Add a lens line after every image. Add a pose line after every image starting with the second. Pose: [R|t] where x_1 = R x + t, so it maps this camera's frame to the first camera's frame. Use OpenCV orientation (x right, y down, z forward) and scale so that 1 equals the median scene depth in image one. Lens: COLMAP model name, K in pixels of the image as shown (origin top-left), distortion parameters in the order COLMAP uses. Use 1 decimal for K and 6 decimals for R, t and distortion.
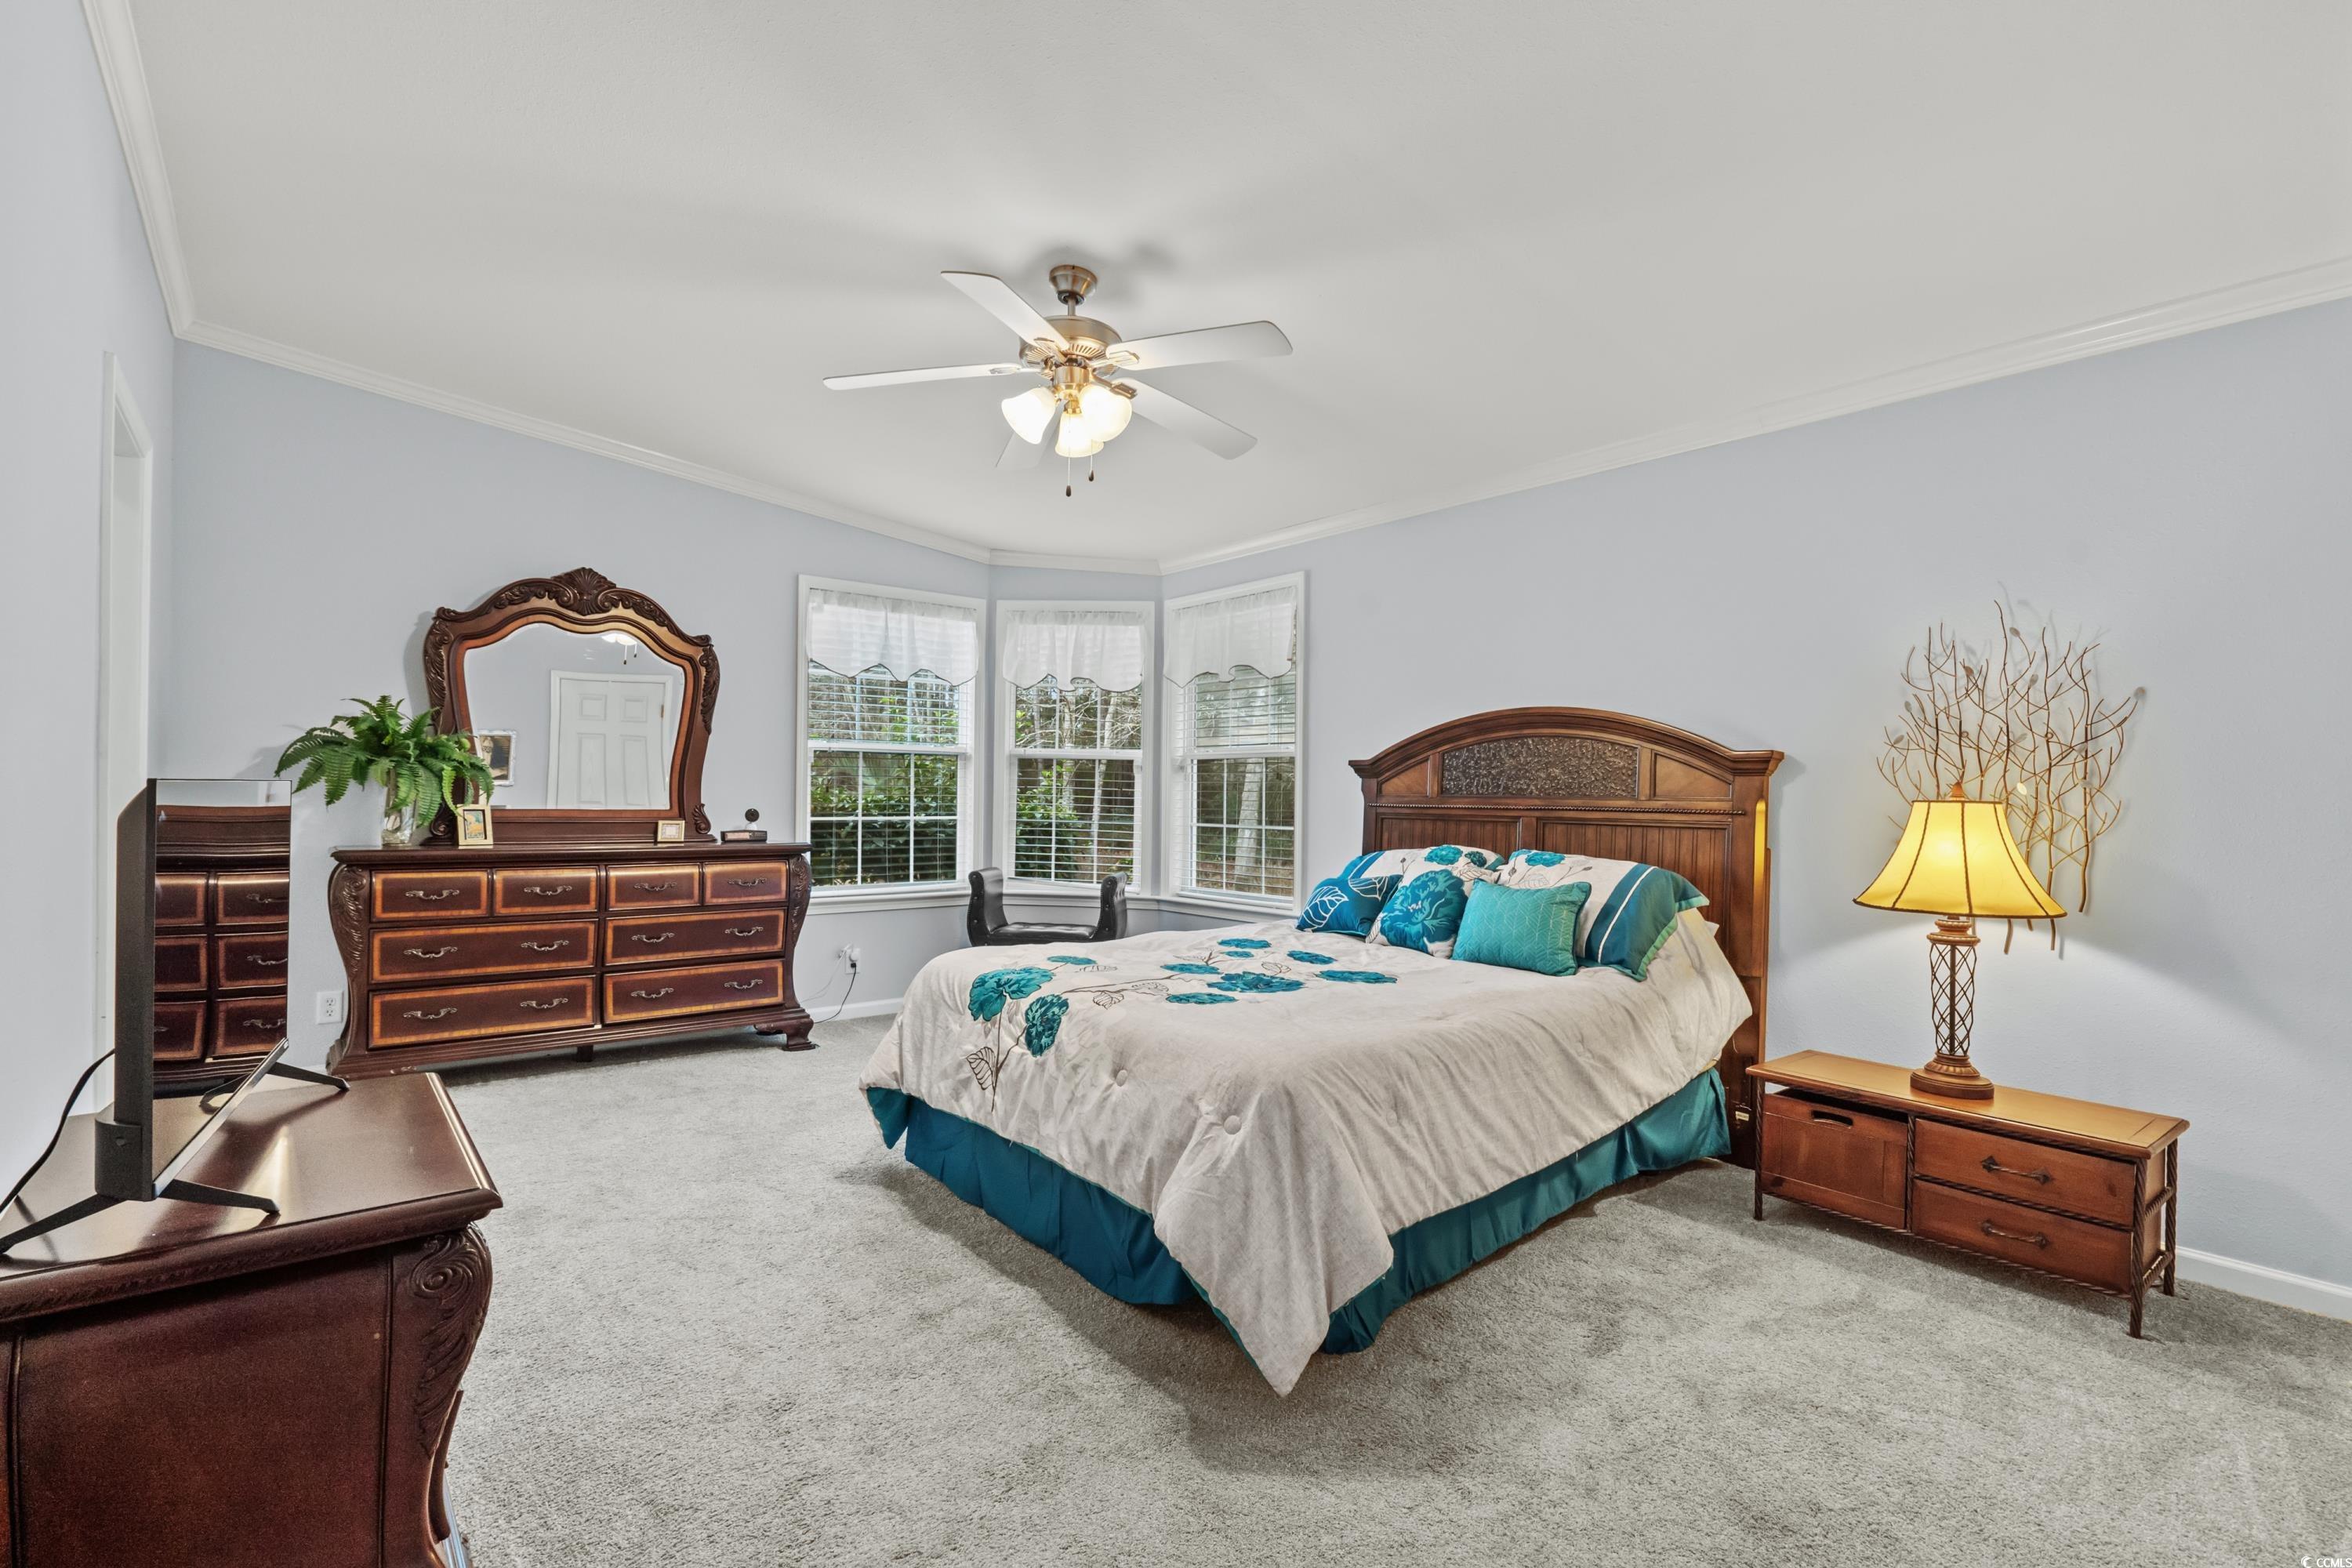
lens RADIAL K [[1081.3, 0, 1169.6], [0, 1081.3, 791.1], [0, 0, 1]] dist [0.000049, -0.000008]
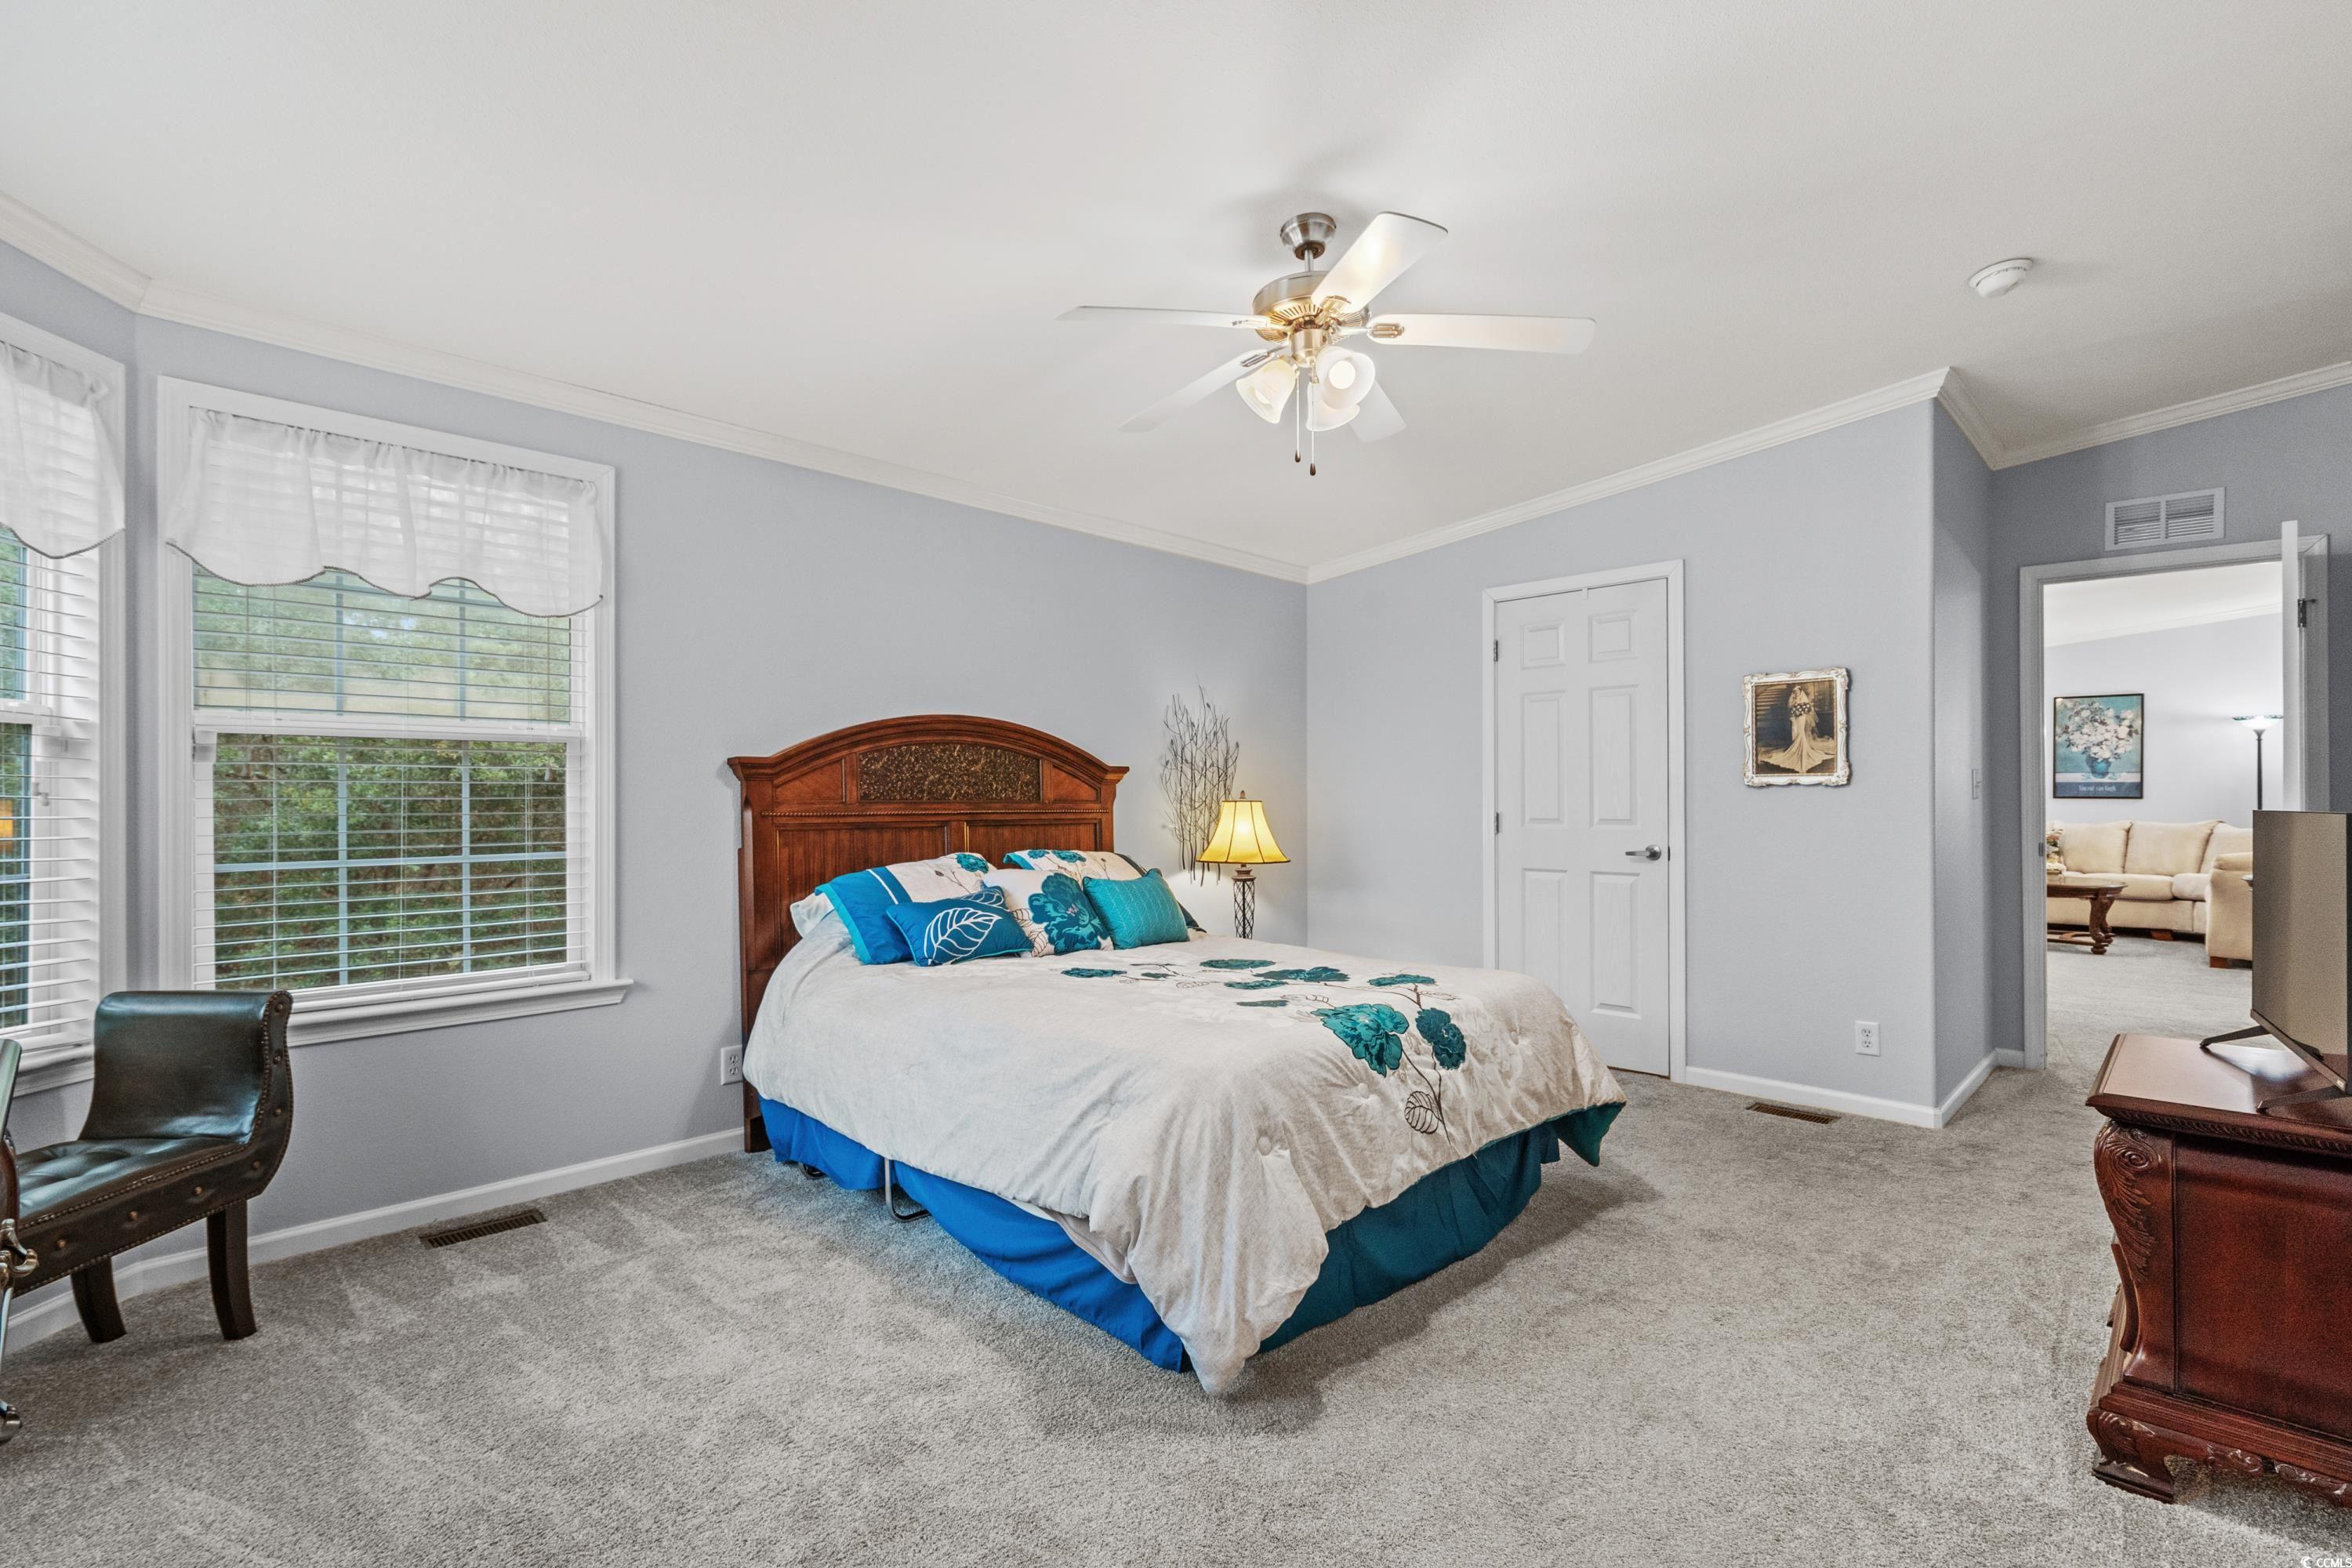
lens RADIAL K [[1105.5, 0, 1174.5], [0, 1105.5, 794.5], [0, 0, 1]] dist [0.001462, 0.000278]
pose [[-0.114866, -0.013852, 0.993284, -0.851055], [-0.008022, 0.999883, 0.013017, -0.019823], [-0.993349, -0.006473, -0.114964, 1.042164]]
